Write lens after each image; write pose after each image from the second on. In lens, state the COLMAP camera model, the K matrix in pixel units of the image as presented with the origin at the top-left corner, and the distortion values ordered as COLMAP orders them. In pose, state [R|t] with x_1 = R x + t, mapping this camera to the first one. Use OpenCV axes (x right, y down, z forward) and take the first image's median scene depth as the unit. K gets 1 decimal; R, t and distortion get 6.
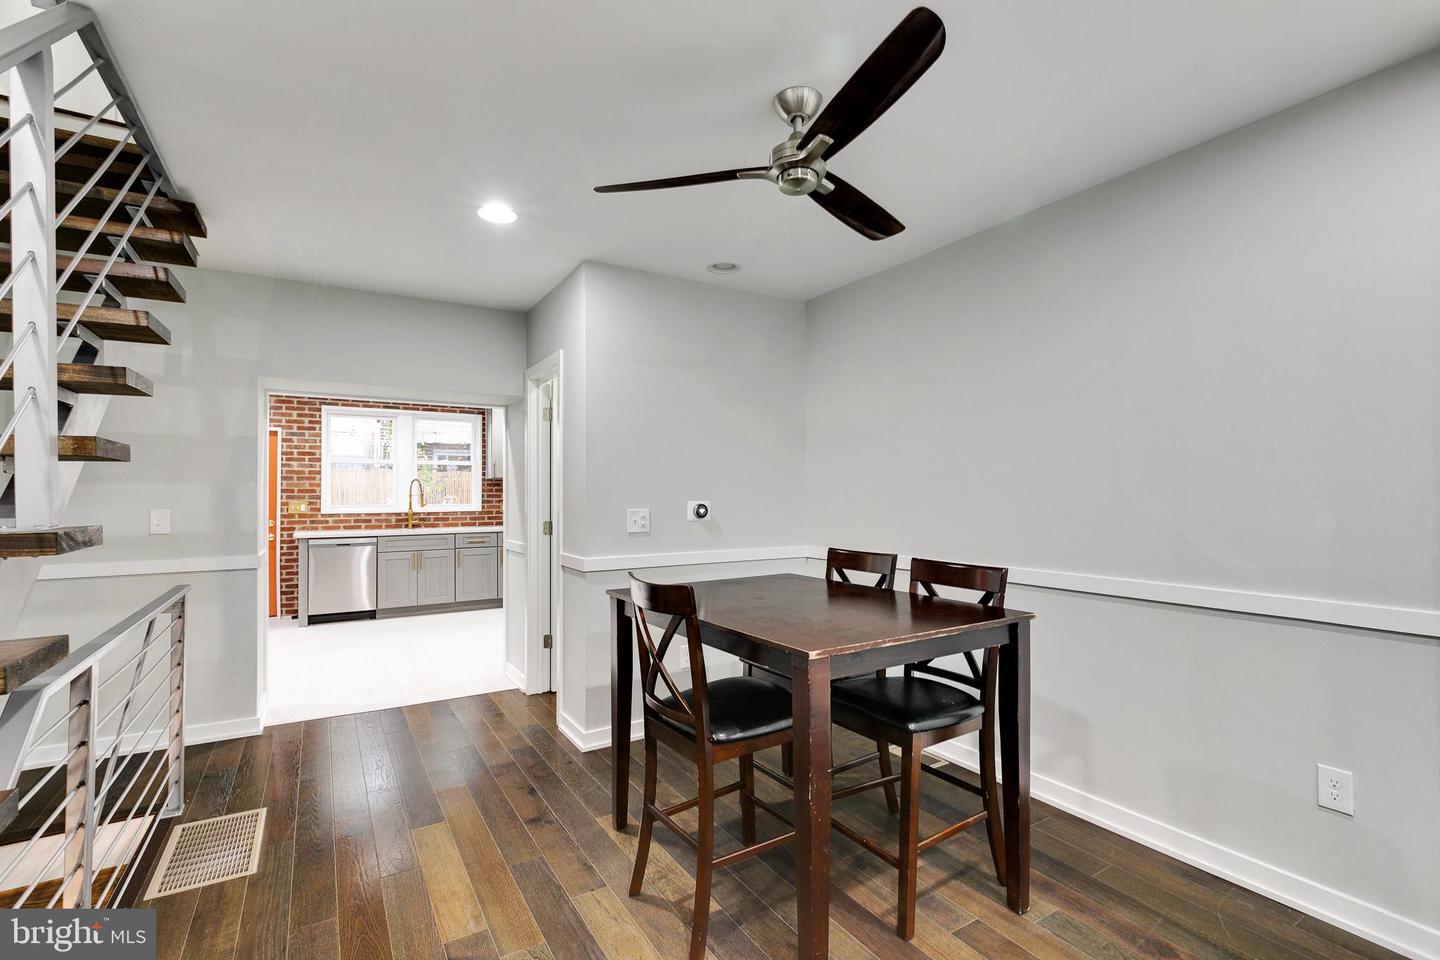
lens RADIAL K [[642.4, 0, 711.6], [0, 642.4, 485.4], [0, 0, 1]] dist [-0.005487, -0.000231]
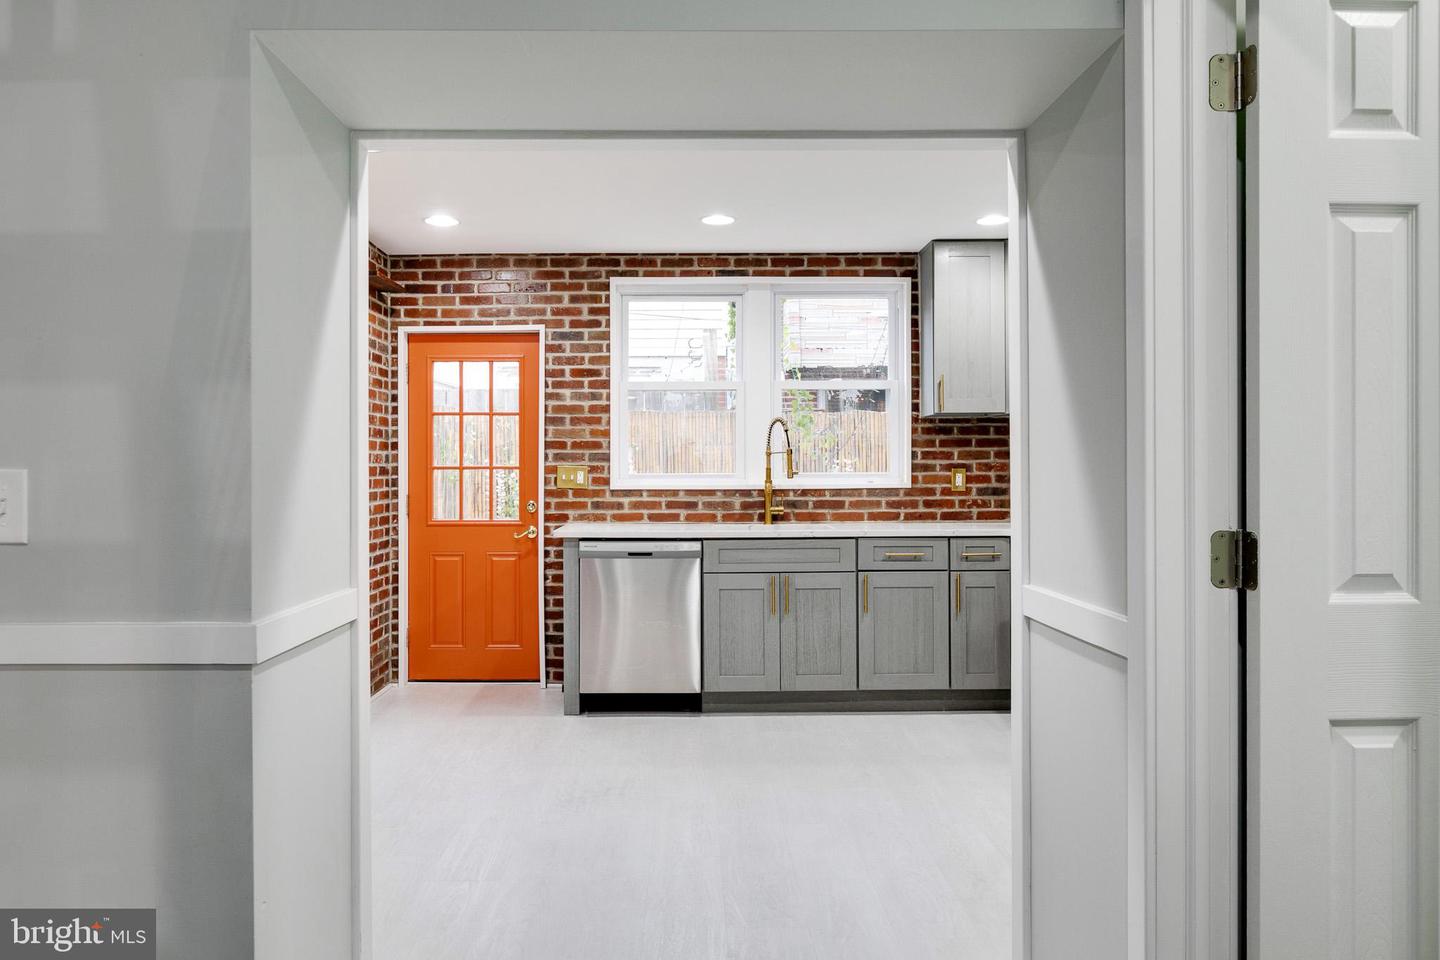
lens RADIAL K [[1037.4, 0, 708.6], [0, 1037.4, 469.4], [0, 0, 1]] dist [0.005145, 0.000827]
pose [[0.868415, 0.003559, -0.495825, -0.130769], [0.006228, 0.999817, 0.018085, 0.013818], [0.495799, -0.018793, 0.868234, 0.321047]]
